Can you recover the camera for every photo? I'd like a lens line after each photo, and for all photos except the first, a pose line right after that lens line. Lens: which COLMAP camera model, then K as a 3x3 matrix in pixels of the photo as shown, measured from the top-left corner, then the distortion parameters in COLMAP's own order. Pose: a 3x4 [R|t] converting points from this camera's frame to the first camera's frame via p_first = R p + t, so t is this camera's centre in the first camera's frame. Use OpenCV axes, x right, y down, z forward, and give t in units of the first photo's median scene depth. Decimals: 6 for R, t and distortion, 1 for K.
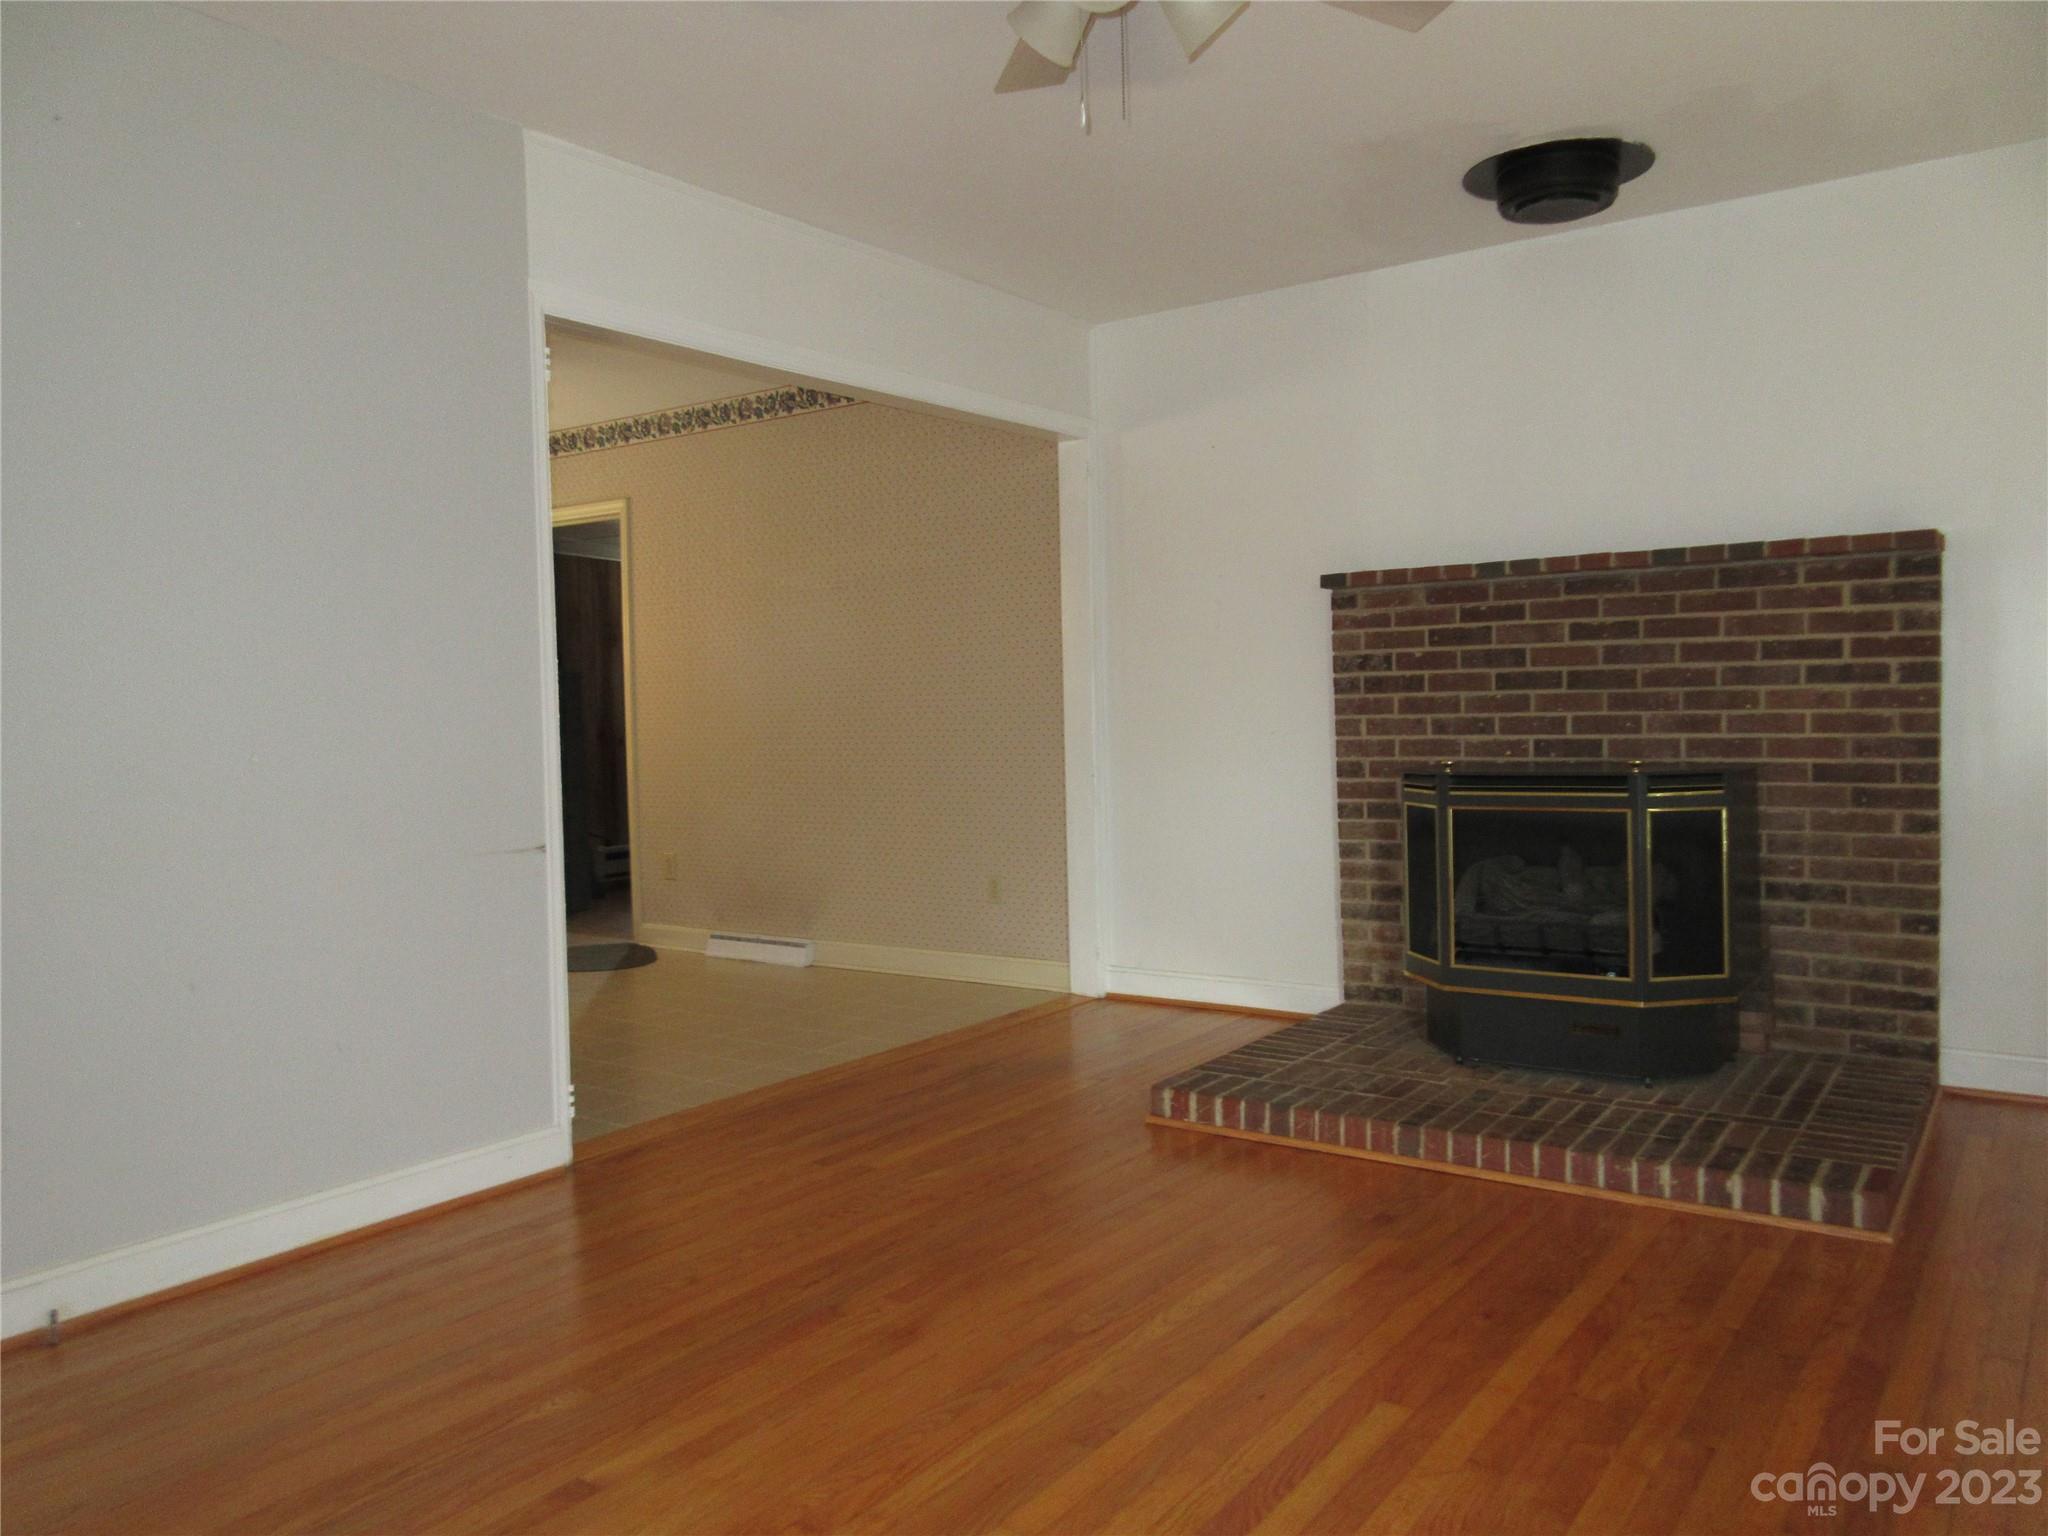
lens RADIAL K [[1532.6, 0, 1023.2], [0, 1532.6, 764.6], [0, 0, 1]] dist [0.005195, 0.001003]
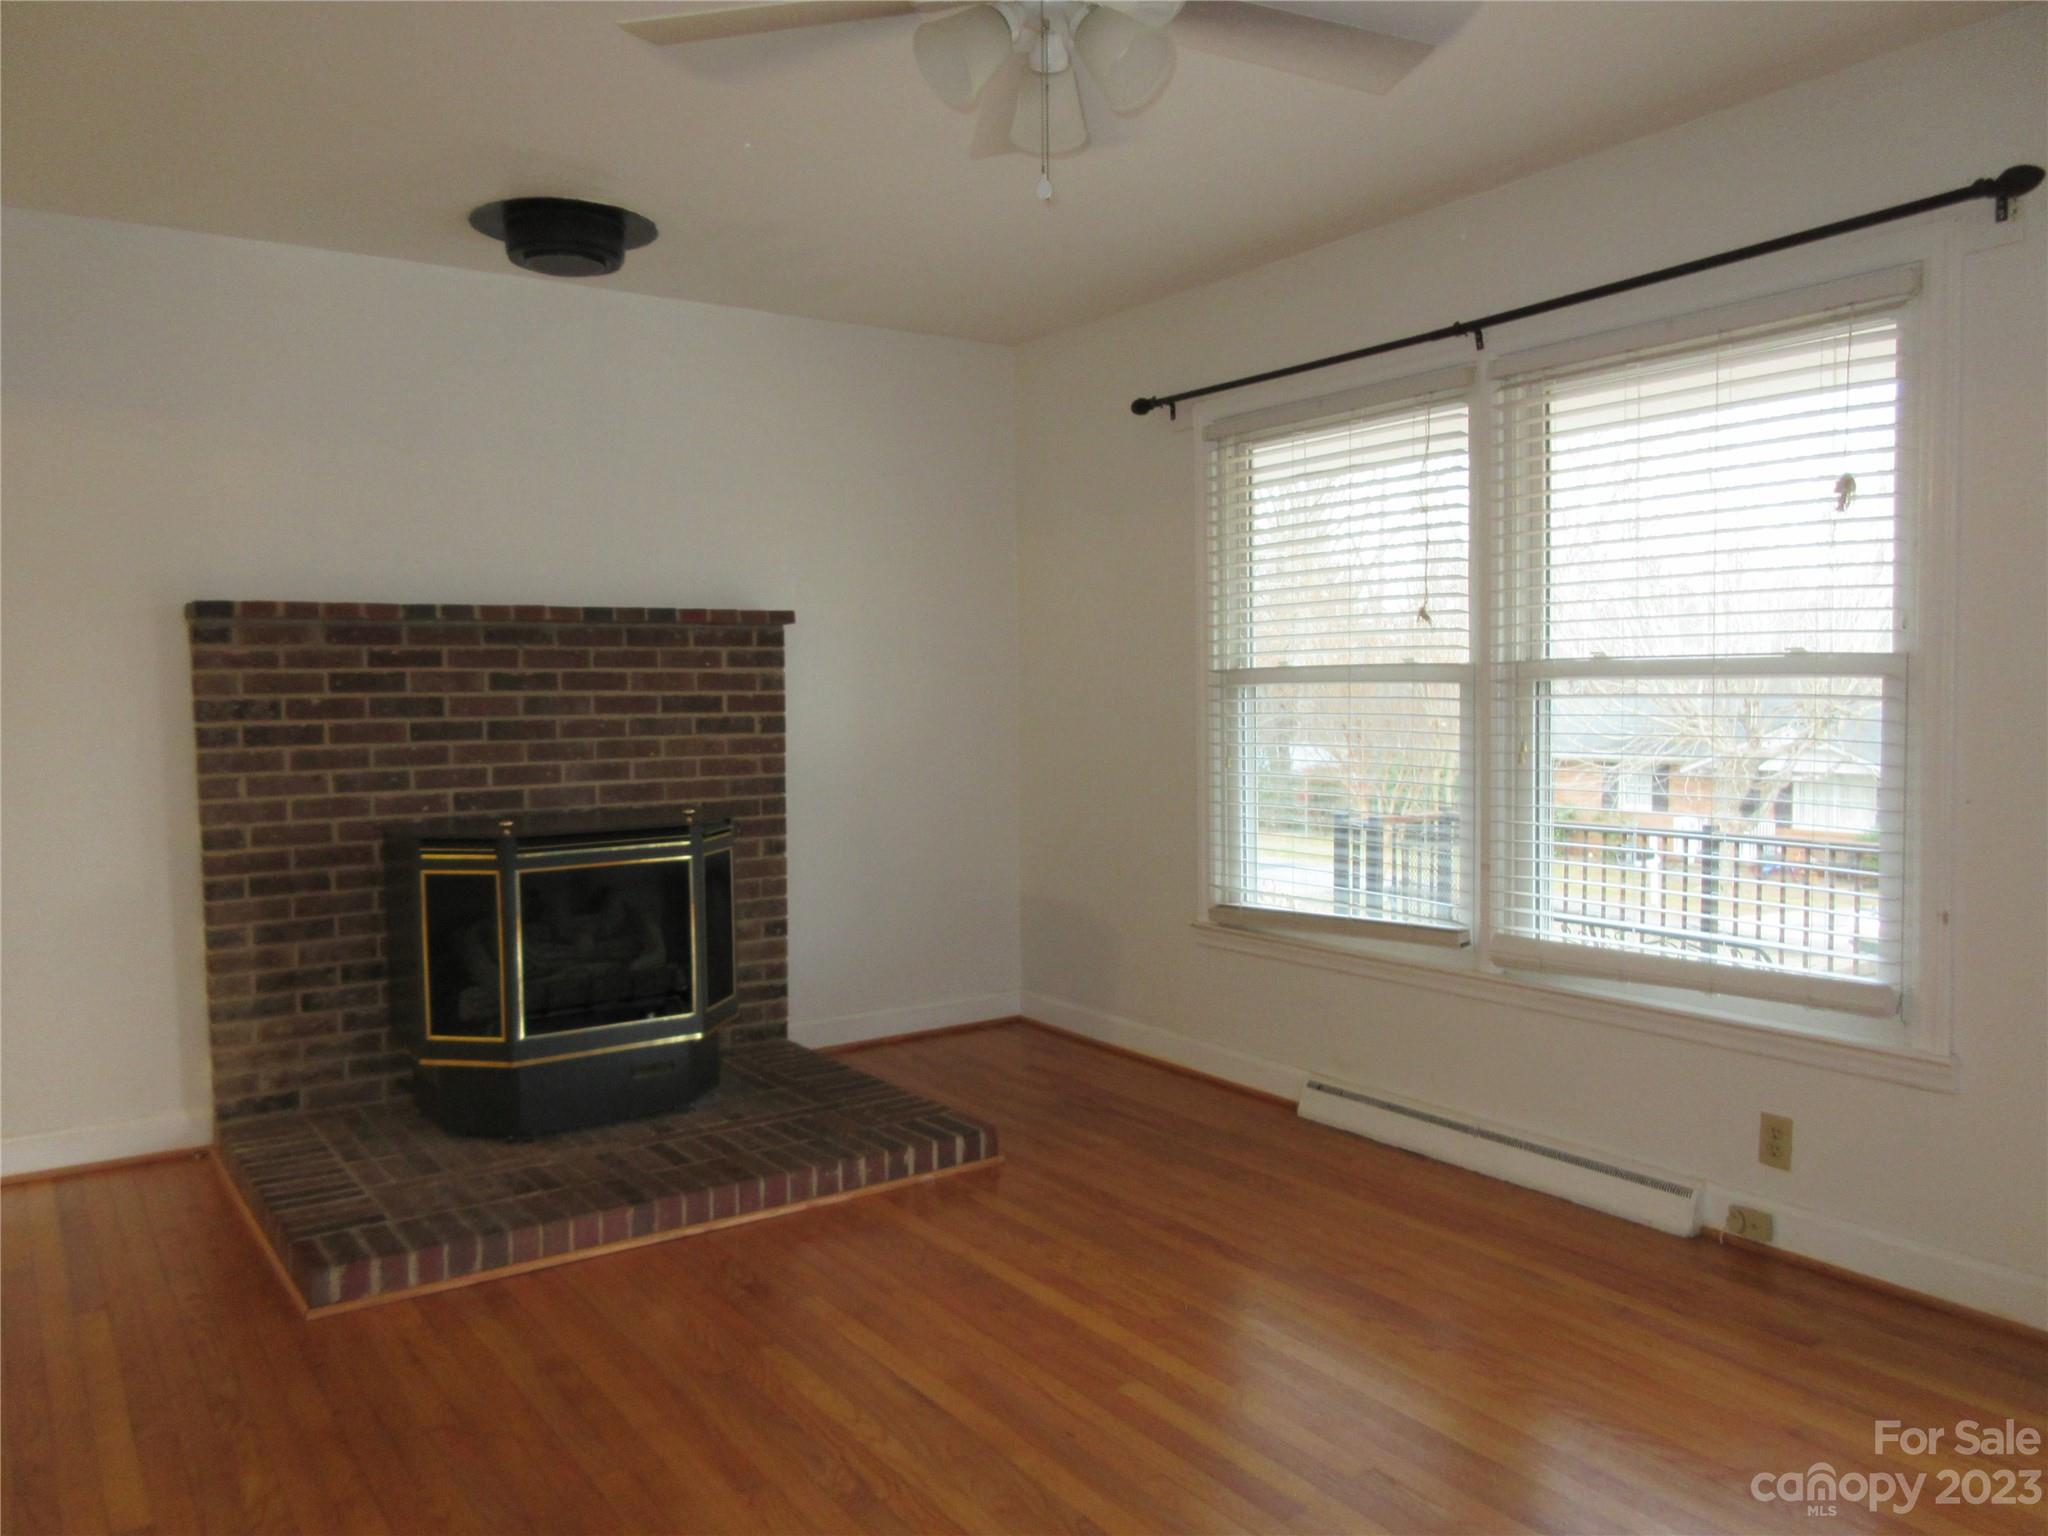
lens RADIAL K [[1532.6, 0, 1023.8], [0, 1532.6, 769.0], [0, 0, 1]] dist [0.005195, 0.001003]
pose [[0.342323, -0.035432, 0.938914, -0.454146], [0.040676, 0.998911, 0.022865, -0.040027], [-0.938702, 0.030364, 0.343391, 0.352131]]
